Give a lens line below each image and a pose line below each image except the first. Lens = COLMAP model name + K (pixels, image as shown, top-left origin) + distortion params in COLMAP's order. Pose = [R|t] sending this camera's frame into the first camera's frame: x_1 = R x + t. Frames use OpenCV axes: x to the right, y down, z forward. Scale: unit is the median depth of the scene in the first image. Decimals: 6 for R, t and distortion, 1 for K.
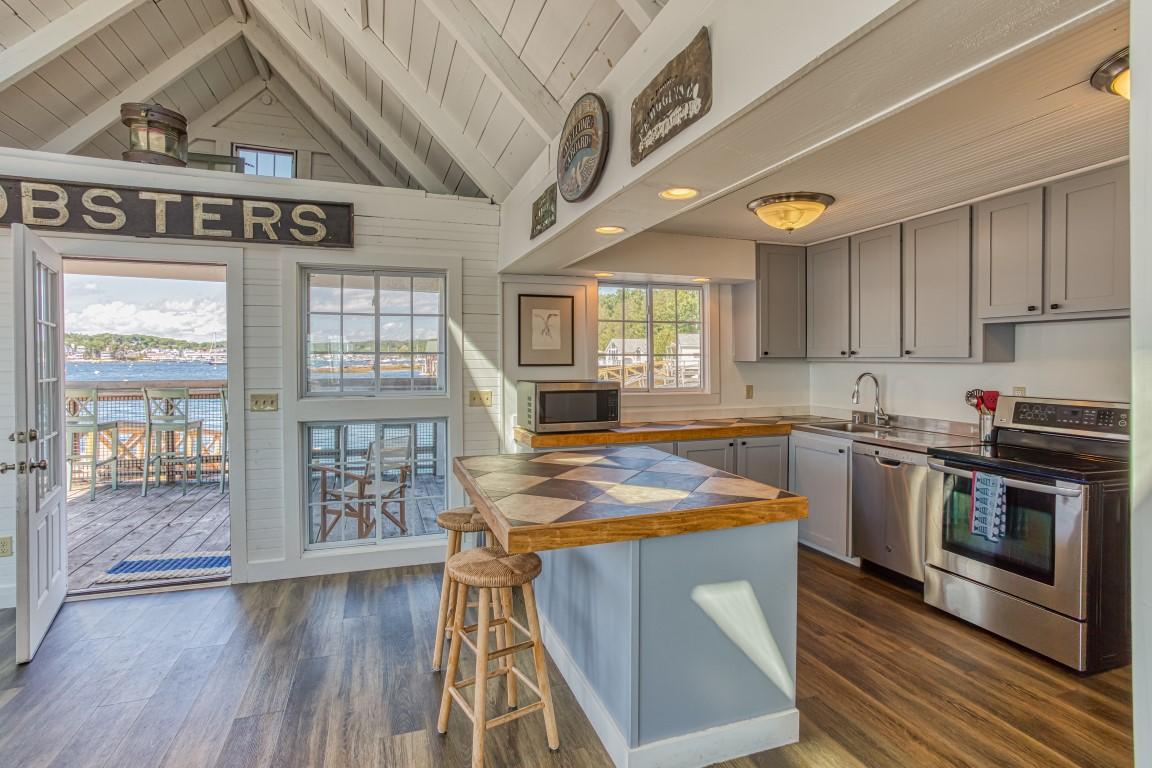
lens RADIAL K [[574.0, 0, 579.8], [0, 574.0, 380.2], [0, 0, 1]] dist [-0.002464, 0.002269]
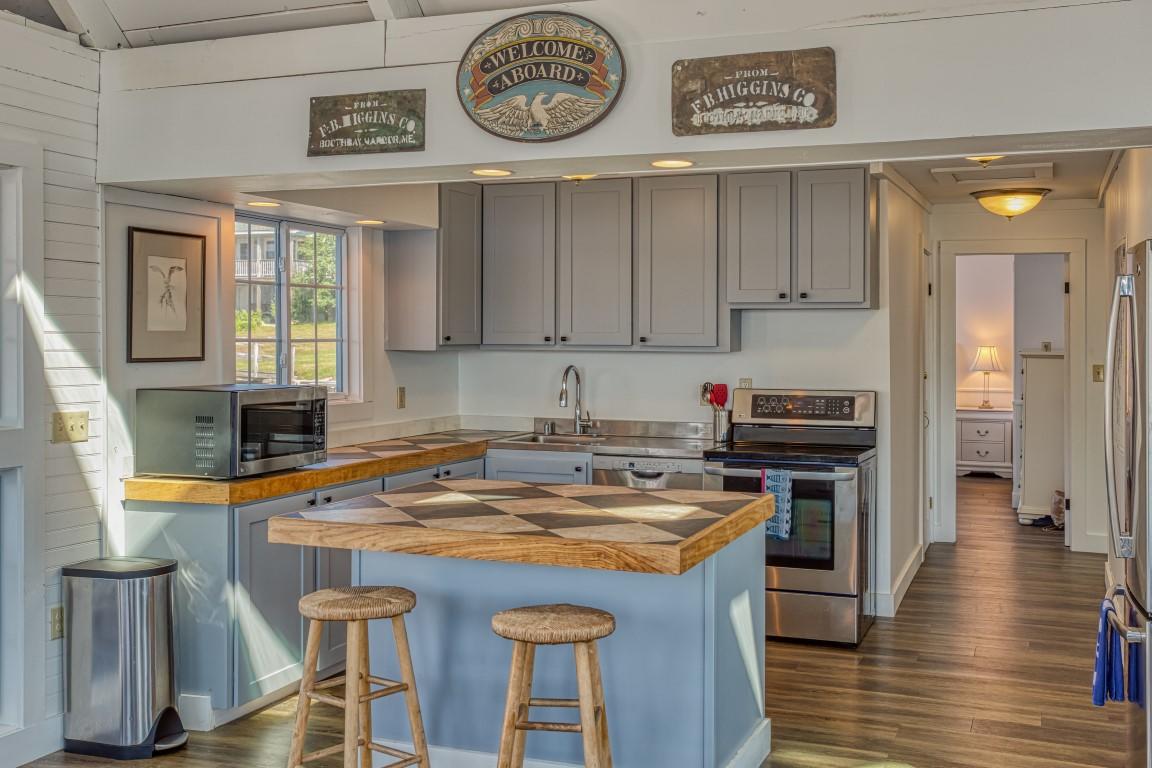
lens RADIAL K [[1232.1, 0, 576.3], [0, 1232.1, 377.9], [0, 0, 1]] dist [0.057944, 0.000000]
pose [[0.651628, -0.022028, 0.758219, -0.805316], [0.024627, 0.999666, 0.007878, -0.010255], [-0.758139, 0.013539, 0.651953, -0.066744]]
